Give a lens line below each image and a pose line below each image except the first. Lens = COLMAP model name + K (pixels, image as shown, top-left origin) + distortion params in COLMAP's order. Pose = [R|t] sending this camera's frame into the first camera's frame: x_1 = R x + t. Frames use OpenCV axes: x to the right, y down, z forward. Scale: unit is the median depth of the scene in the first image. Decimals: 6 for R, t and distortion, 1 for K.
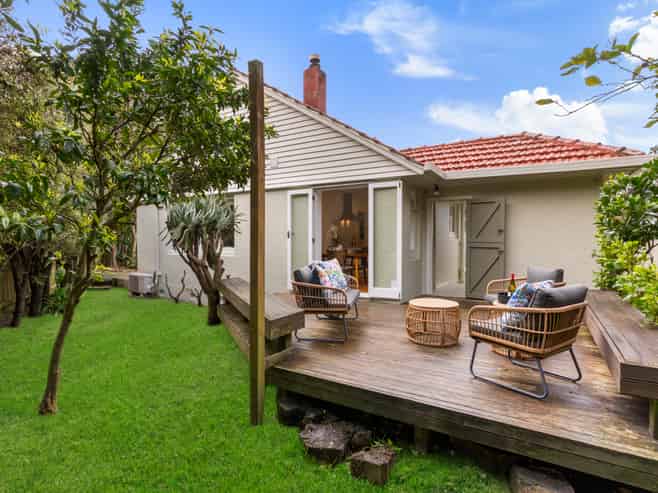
lens RADIAL K [[346.0, 0, 329.0], [0, 346.0, 246.5], [0, 0, 1]] dist [-0.002254, -0.000071]
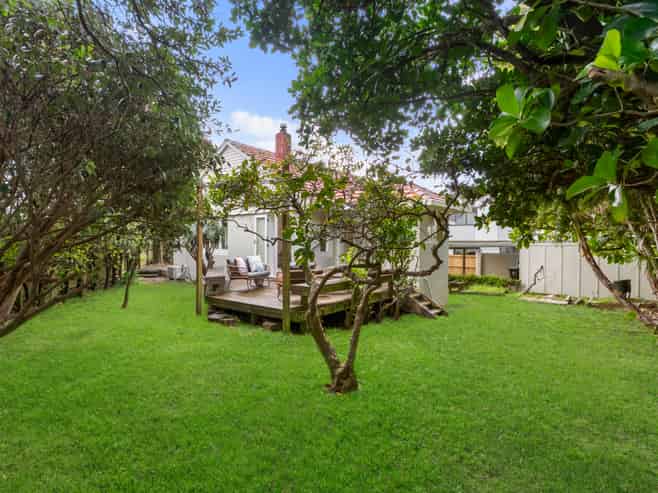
lens RADIAL K [[346.0, 0, 329.0], [0, 346.0, 246.5], [0, 0, 1]] dist [-0.002254, -0.000071]
pose [[0.992865, 0.007687, -0.118992, 0.430810], [-0.009445, 0.999854, -0.014220, 0.009109], [0.118865, 0.015242, 0.992793, -0.600972]]
